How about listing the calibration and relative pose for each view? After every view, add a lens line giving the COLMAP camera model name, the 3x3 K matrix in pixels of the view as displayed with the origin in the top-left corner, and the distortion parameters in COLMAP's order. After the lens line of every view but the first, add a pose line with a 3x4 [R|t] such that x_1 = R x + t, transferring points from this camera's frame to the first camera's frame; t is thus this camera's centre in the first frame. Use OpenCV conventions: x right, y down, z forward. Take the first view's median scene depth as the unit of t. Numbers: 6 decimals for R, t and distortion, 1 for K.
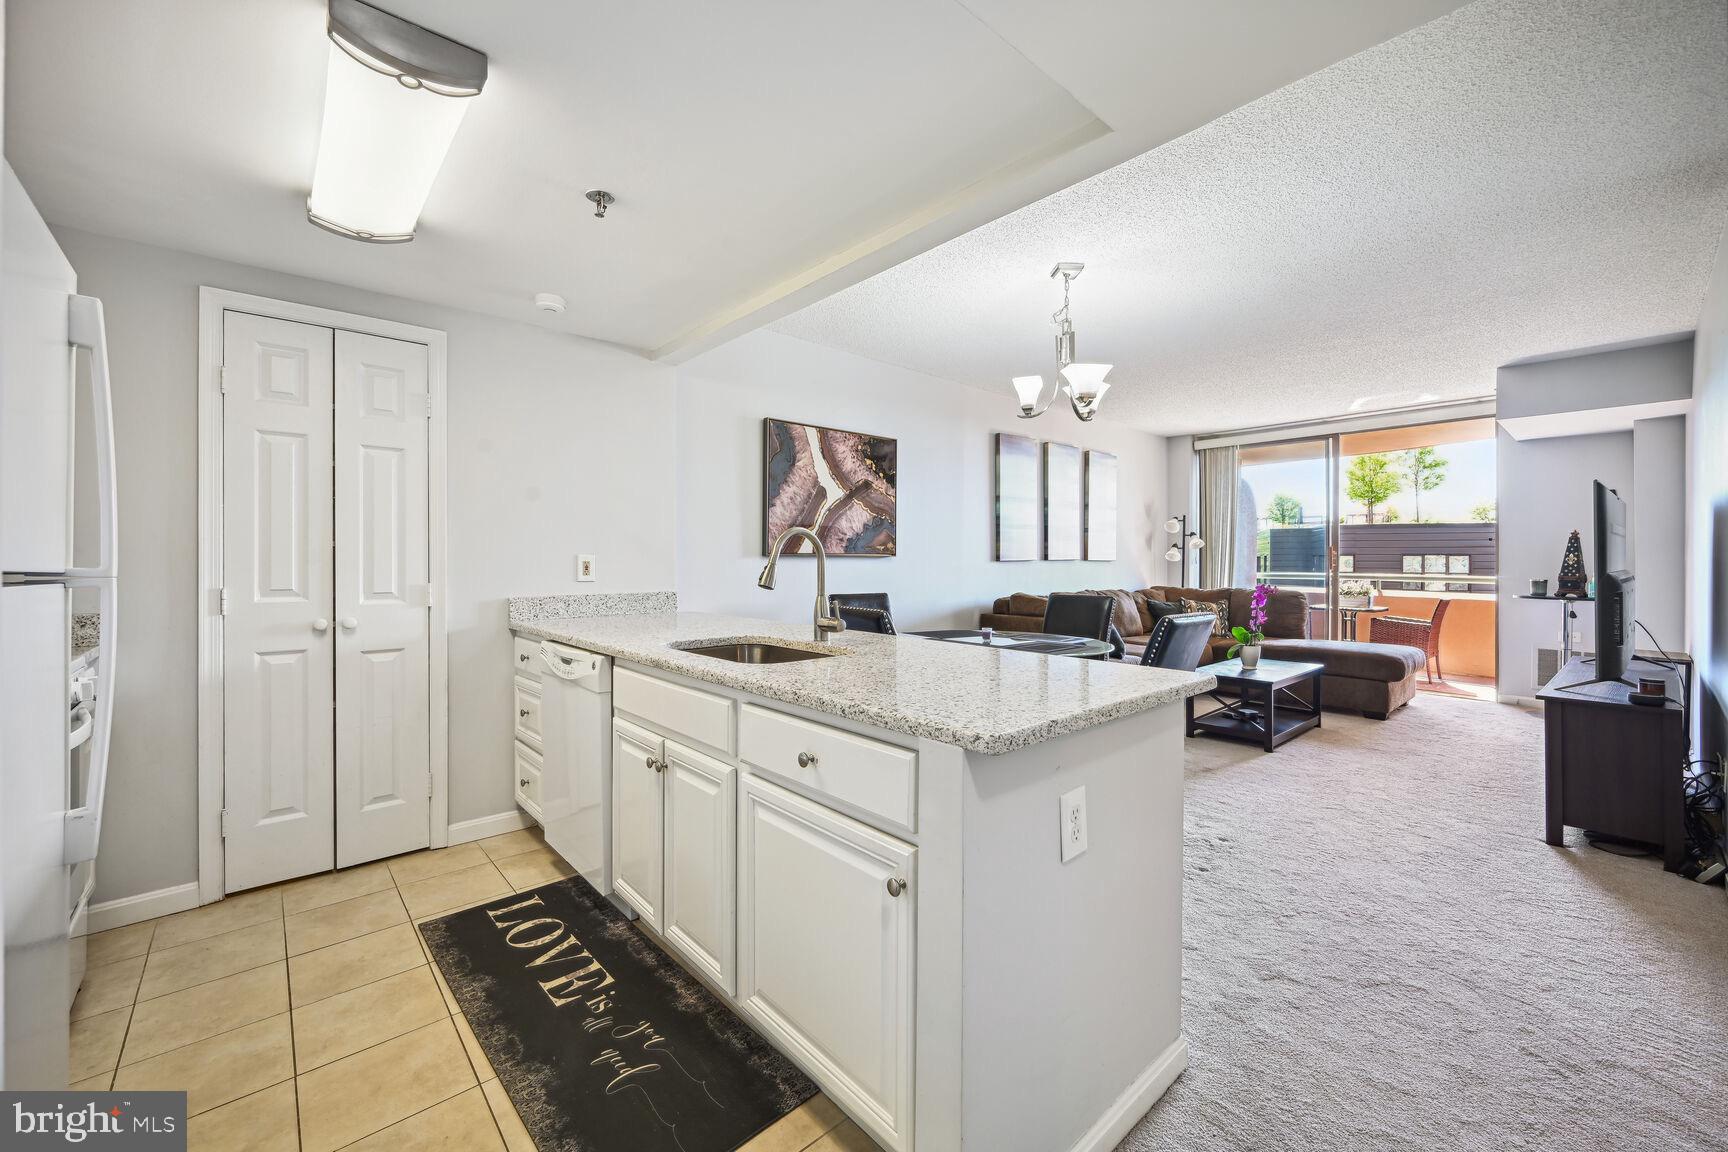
lens RADIAL K [[682.8, 0, 872.3], [0, 682.8, 560.2], [0, 0, 1]] dist [0.000658, 0.000470]
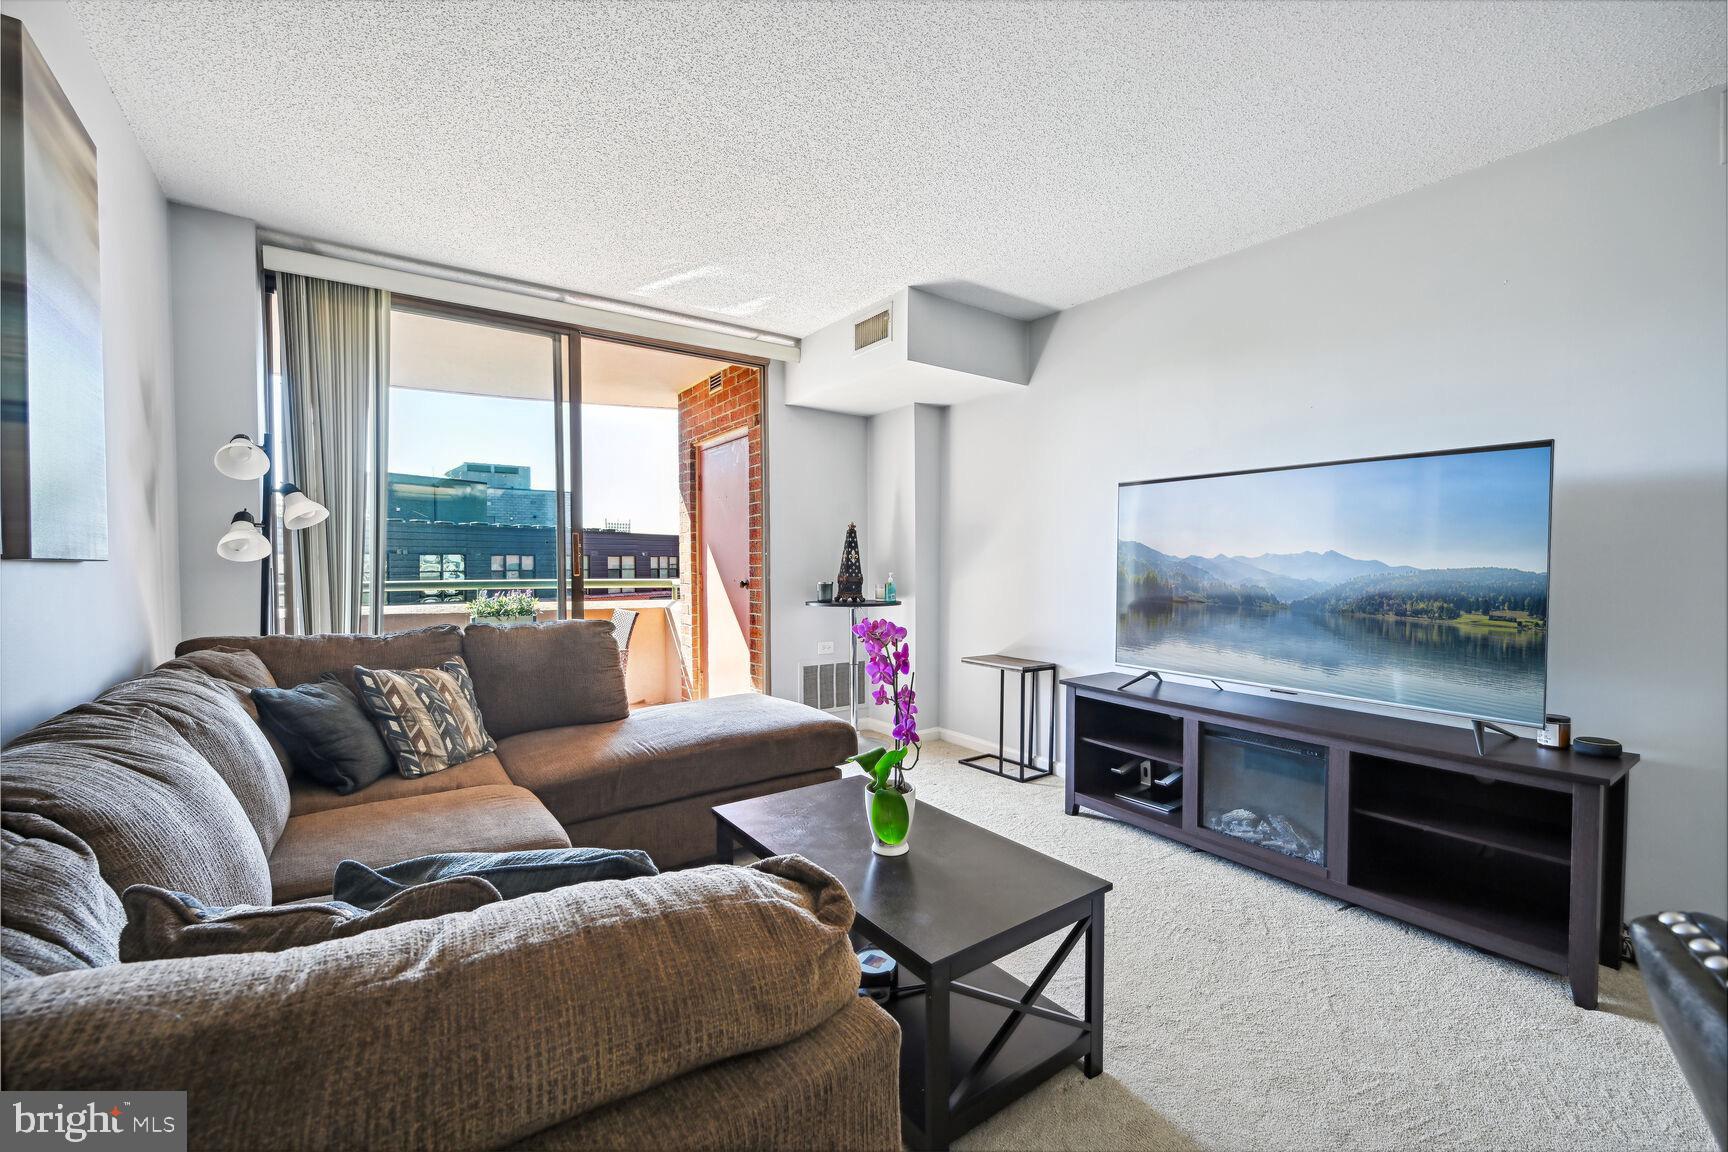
lens RADIAL K [[710.7, 0, 863.9], [0, 710.7, 576.6], [0, 0, 1]] dist [-0.000369, -0.000061]
pose [[0.096381, -0.025322, 0.995022, 0.174235], [0.002933, 0.999679, 0.025156, 0.001543], [-0.995340, 0.000494, 0.096425, 1.017365]]
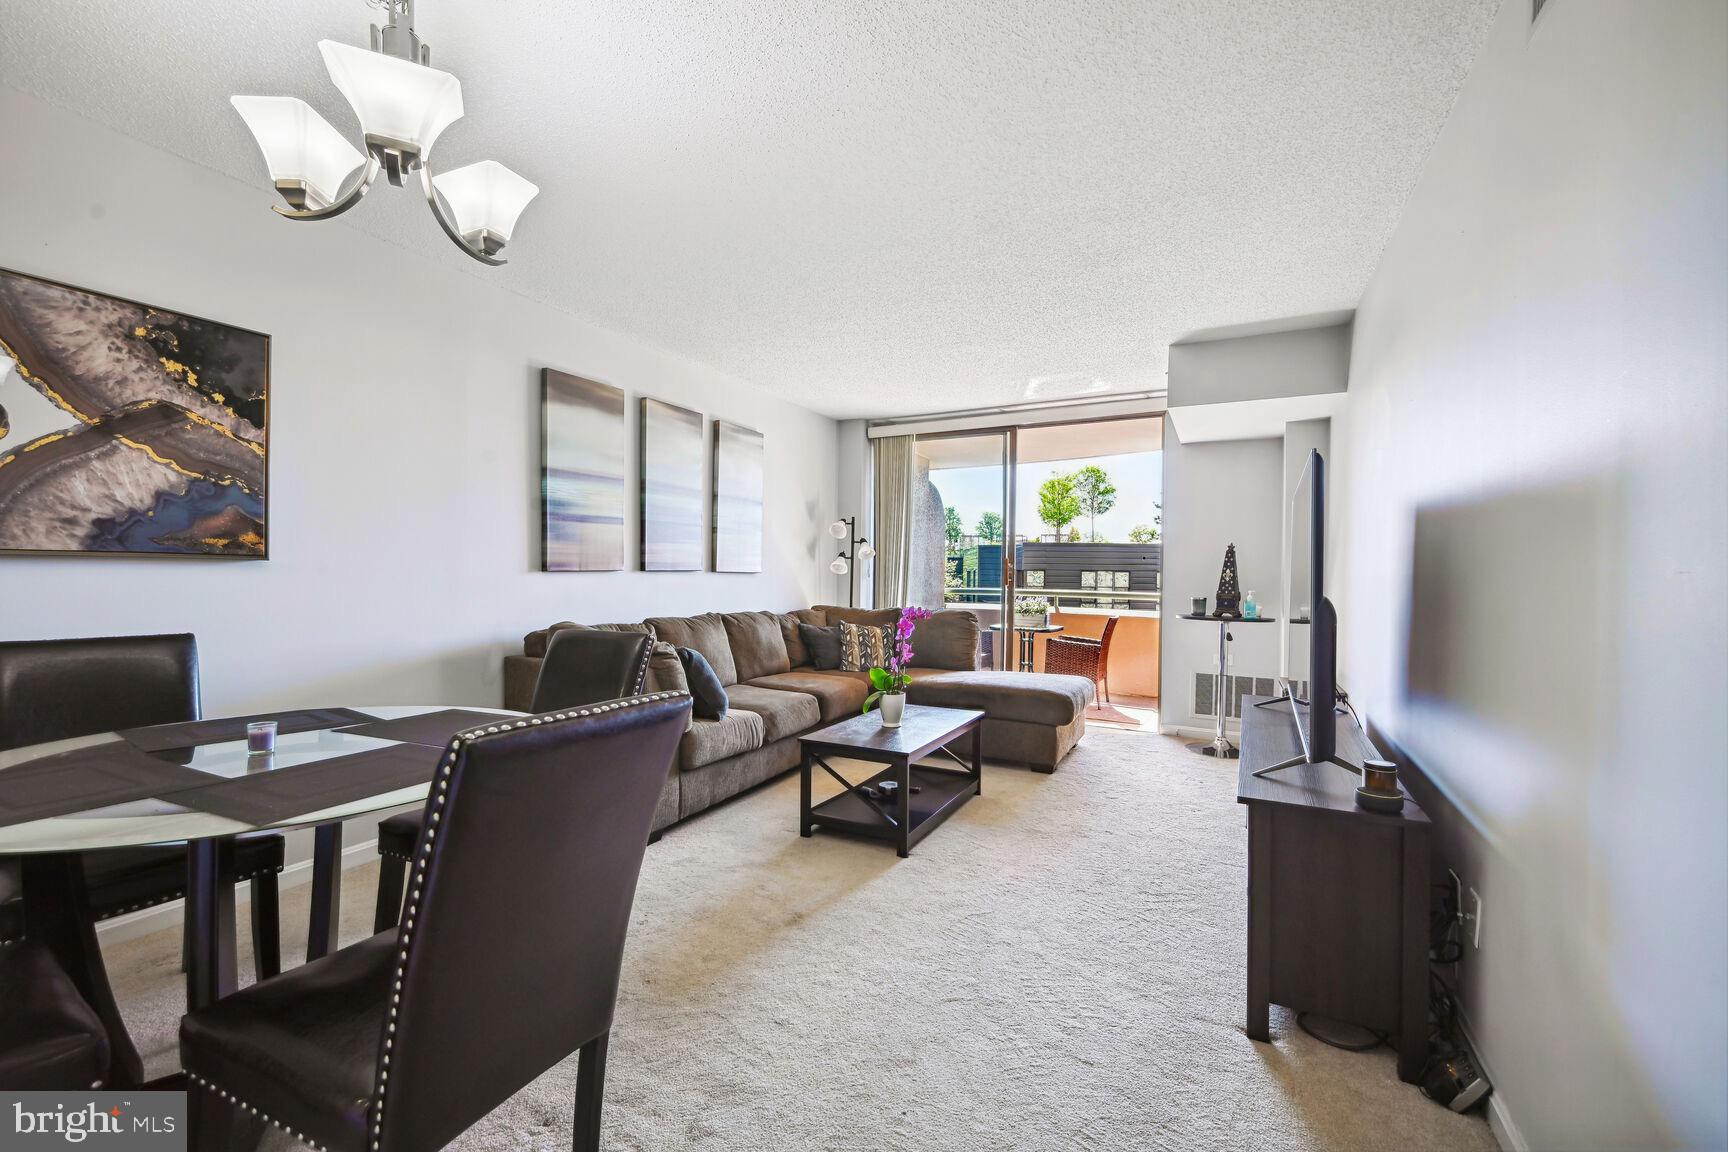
lens RADIAL K [[710.7, 0, 867.3], [0, 710.7, 580.8], [0, 0, 1]] dist [-0.000369, -0.000061]
pose [[0.933705, 0.005051, 0.358009, 0.269996], [-0.009393, 0.999902, 0.010391, 0.000790], [-0.357921, -0.013065, 0.933660, 0.328965]]
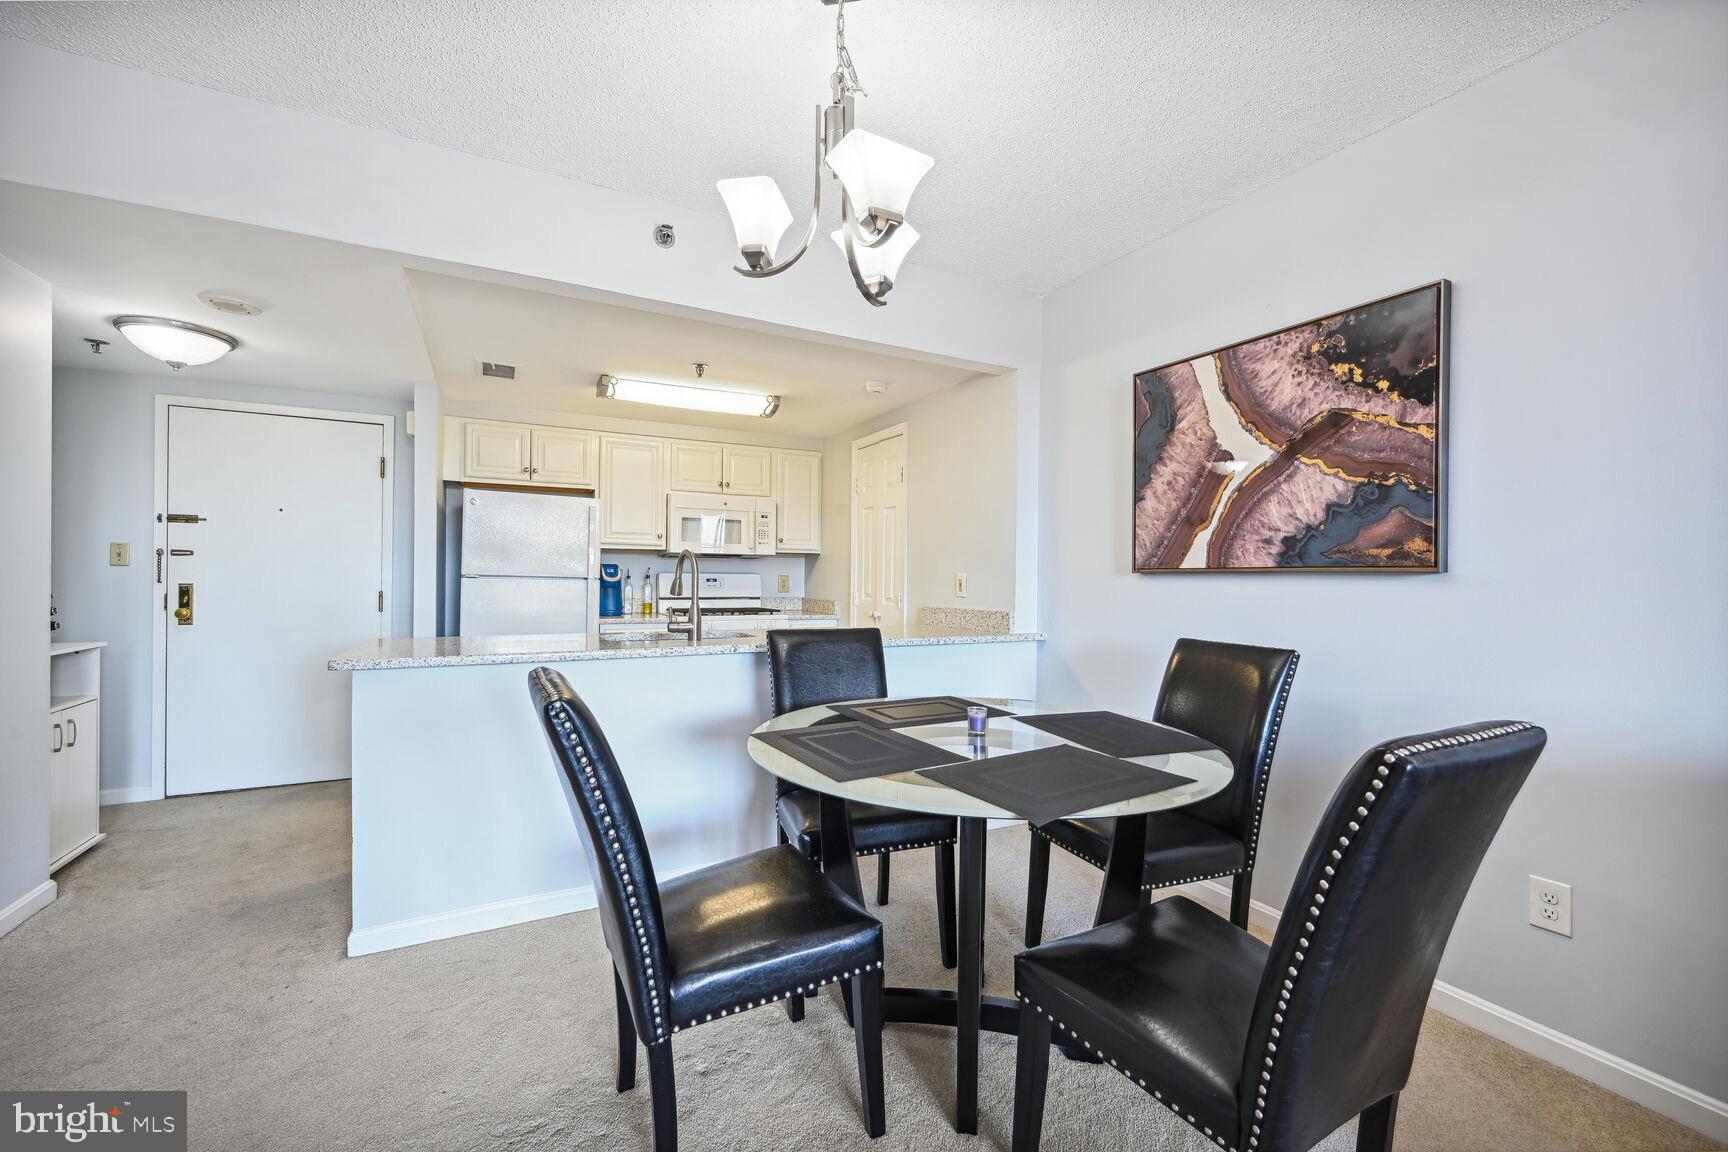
lens RADIAL K [[710.7, 0, 872.9], [0, 710.7, 573.6], [0, 0, 1]] dist [-0.000369, -0.000061]
pose [[-0.237878, -0.008456, -0.971258, 0.520828], [-0.009117, 0.999937, -0.006472, 0.001203], [0.971252, 0.007316, -0.237940, 0.779445]]
